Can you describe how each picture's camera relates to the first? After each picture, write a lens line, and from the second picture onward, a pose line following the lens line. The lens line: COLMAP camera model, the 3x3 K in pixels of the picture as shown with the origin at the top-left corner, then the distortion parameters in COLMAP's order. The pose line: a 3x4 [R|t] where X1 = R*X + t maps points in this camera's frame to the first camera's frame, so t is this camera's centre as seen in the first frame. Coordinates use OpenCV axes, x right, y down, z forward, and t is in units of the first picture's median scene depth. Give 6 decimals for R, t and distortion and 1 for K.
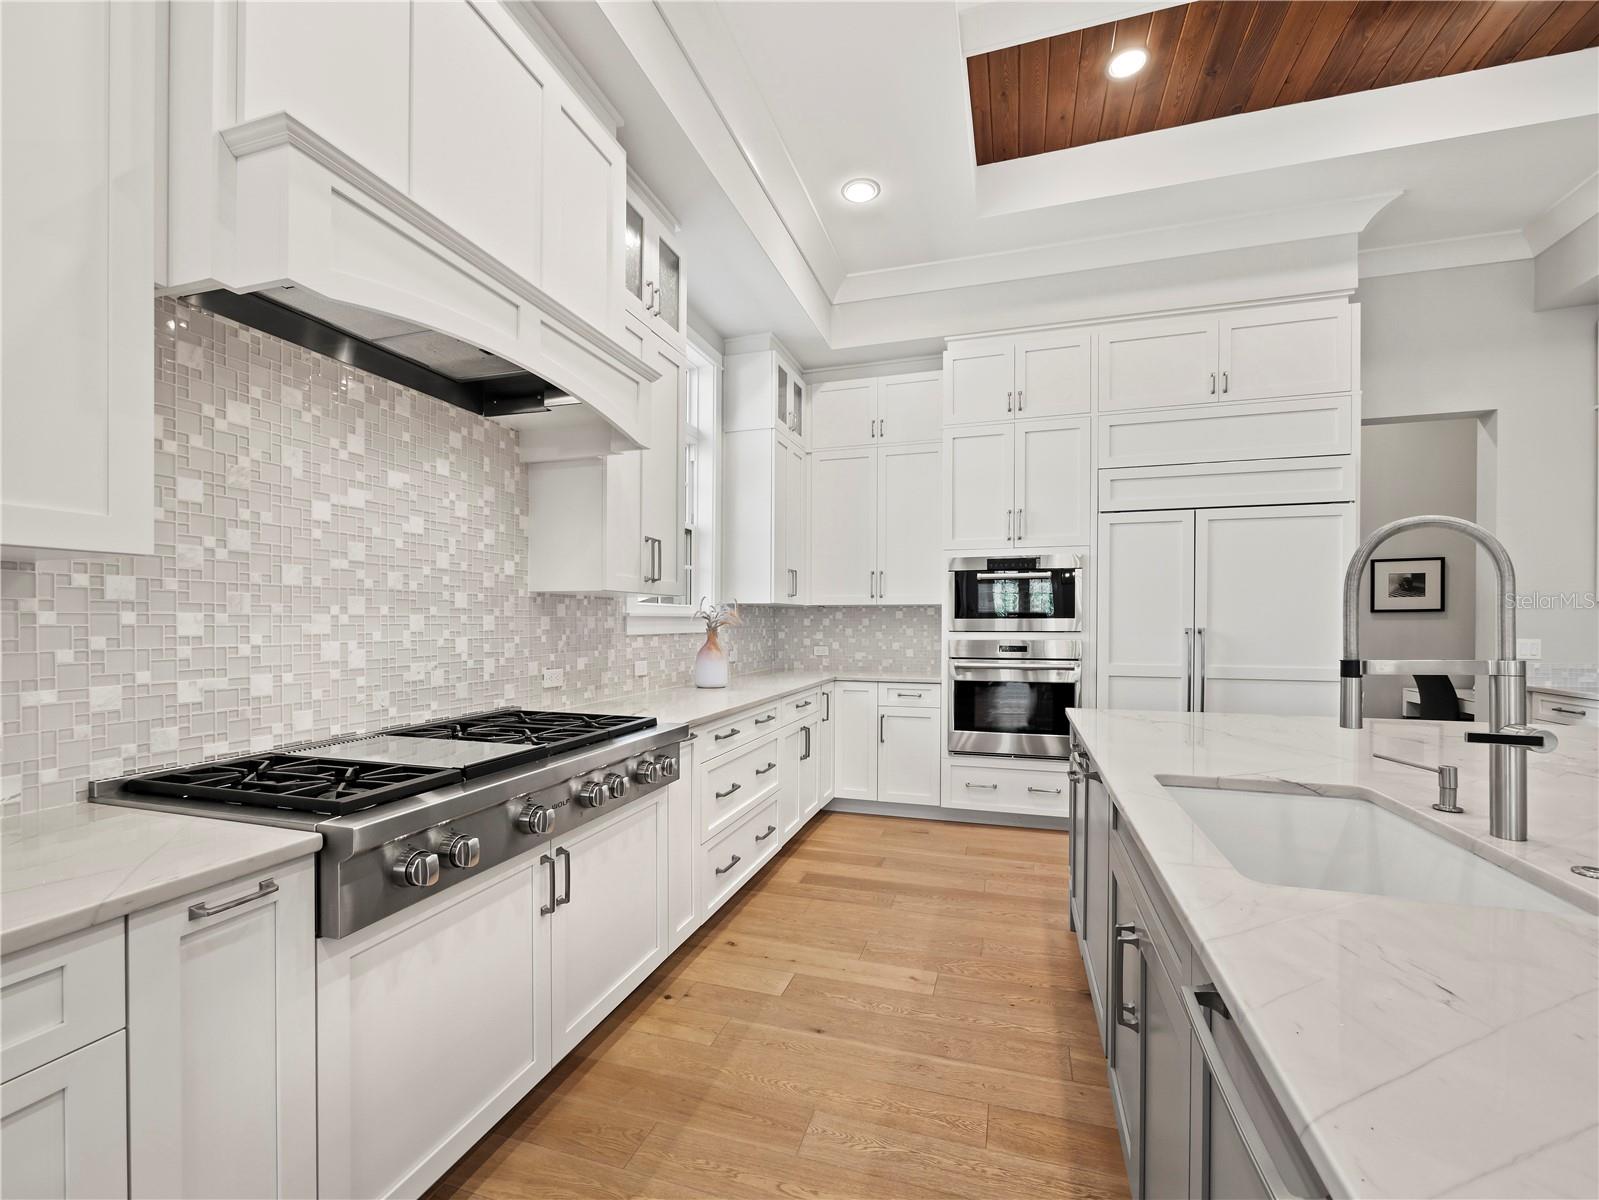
lens RADIAL K [[681.8, 0, 802.5], [0, 681.8, 616.3], [0, 0, 1]] dist [0.000805, 0.000012]
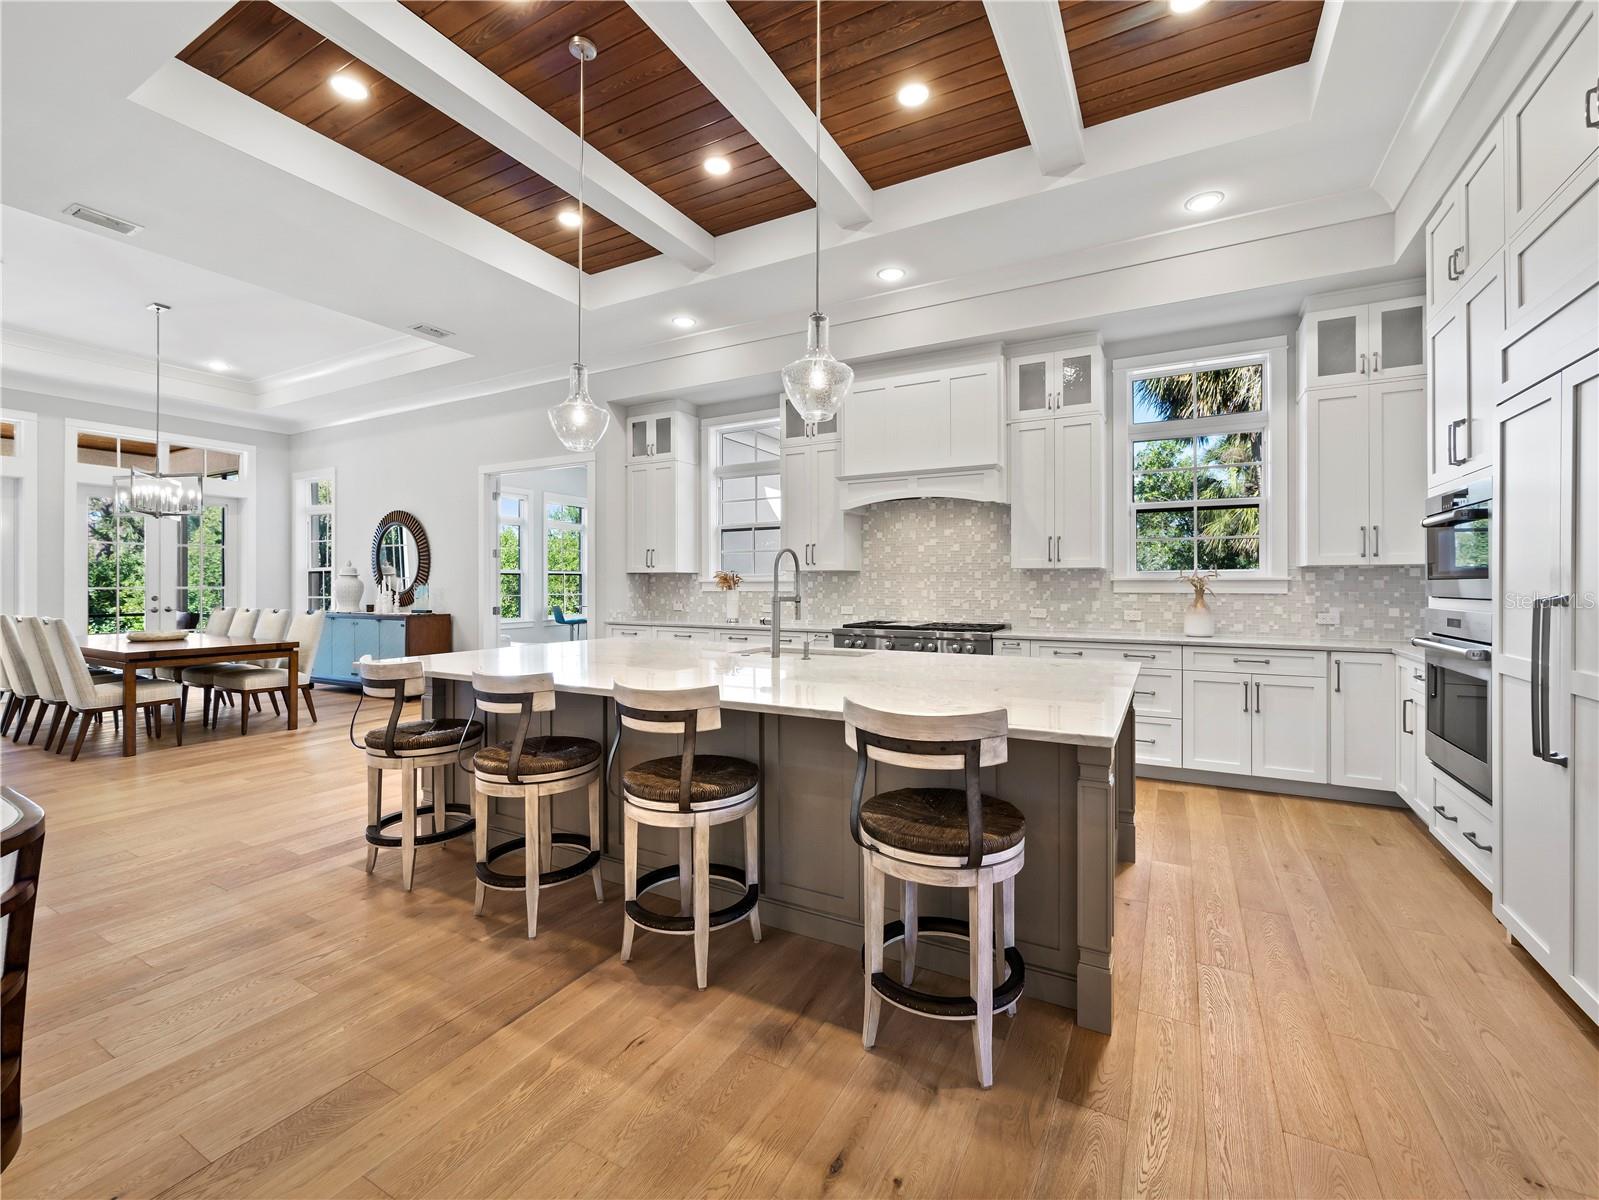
lens RADIAL K [[674.8, 0, 816.7], [0, 674.8, 581.4], [0, 0, 1]] dist [-0.001365, -0.000019]
pose [[-0.180643, -0.000991, -0.983548, 2.050379], [0.007496, 0.999969, -0.002385, 0.000308], [0.983520, -0.007803, -0.180630, 0.907773]]
